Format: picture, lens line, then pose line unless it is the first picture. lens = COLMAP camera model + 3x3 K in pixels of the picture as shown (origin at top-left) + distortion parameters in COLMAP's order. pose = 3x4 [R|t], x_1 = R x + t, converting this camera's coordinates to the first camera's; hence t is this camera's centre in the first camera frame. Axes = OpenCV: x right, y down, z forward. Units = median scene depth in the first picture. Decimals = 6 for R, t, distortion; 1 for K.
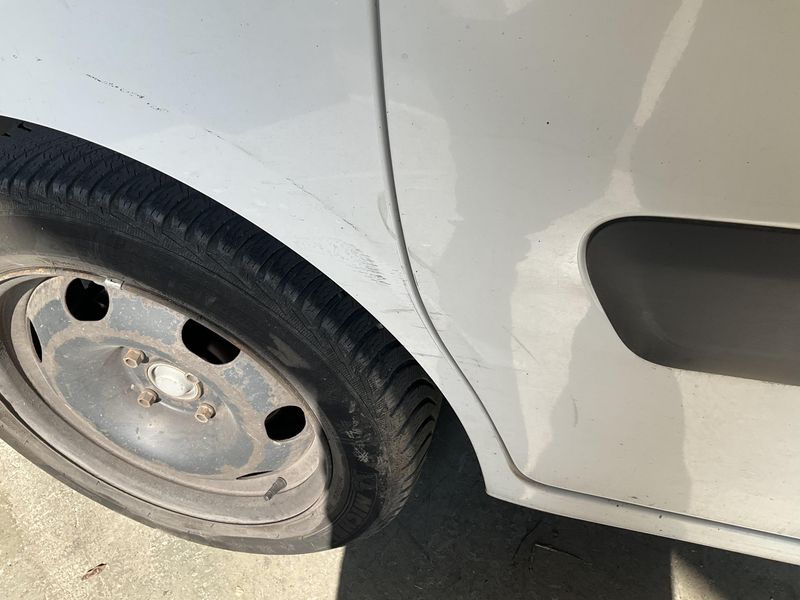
lens RADIAL K [[664.4, 0, 400.0], [0, 664.4, 300.0], [0, 0, 1]] dist [0.077913, -0.139117]
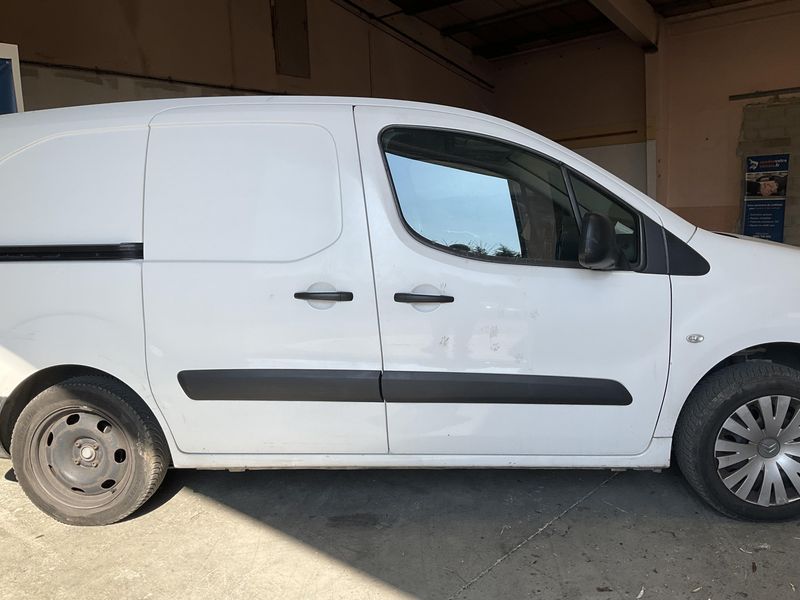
lens RADIAL K [[664.4, 0, 400.0], [0, 664.4, 300.0], [0, 0, 1]] dist [0.077913, -0.139117]
pose [[0.982678, 0.009889, 0.185055, 0.722112], [0.104689, 0.794353, -0.598368, 2.083443], [-0.152916, 0.607376, 0.779558, -2.932857]]
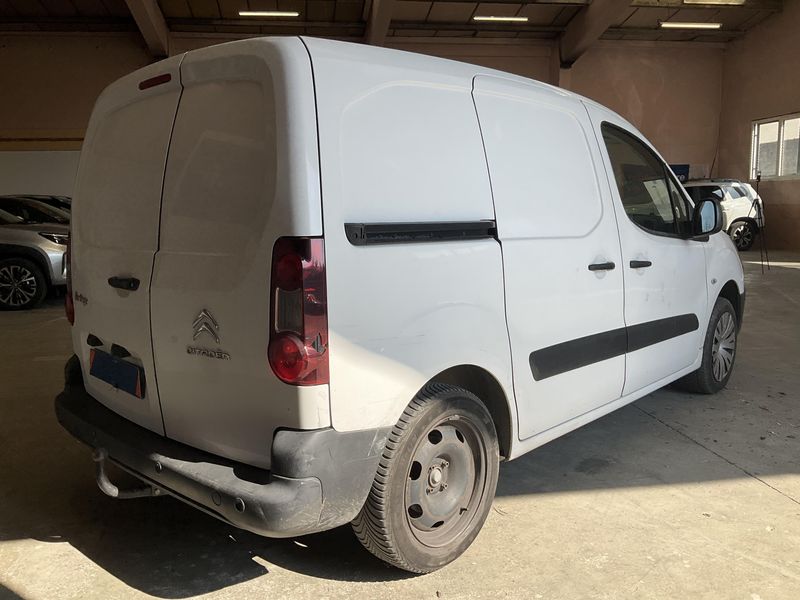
lens RADIAL K [[661.8, 0, 402.9], [0, 661.8, 303.2], [0, 0, 1]] dist [0.073031, -0.105648]
pose [[0.474559, -0.065540, 0.877780, -3.401260], [0.607141, 0.746403, -0.272511, 0.305841], [-0.637318, 0.662259, 0.394004, -0.628784]]
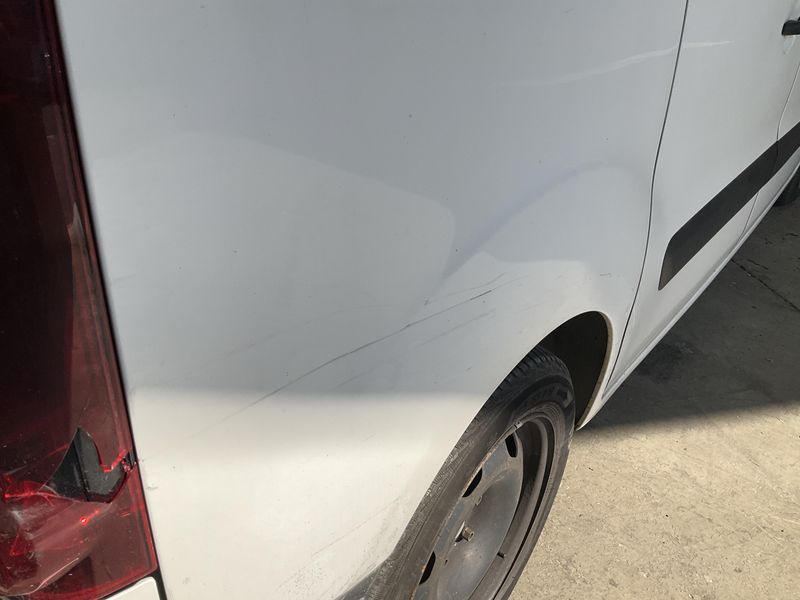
lens RADIAL K [[668.9, 0, 400.0], [0, 668.9, 300.0], [0, 0, 1]] dist [0.011581, -0.010831]
pose [[0.388950, -0.411878, 0.824060, -1.521144], [0.584647, 0.801643, 0.124725, -0.546605], [-0.711973, 0.433273, 0.552602, 0.181874]]
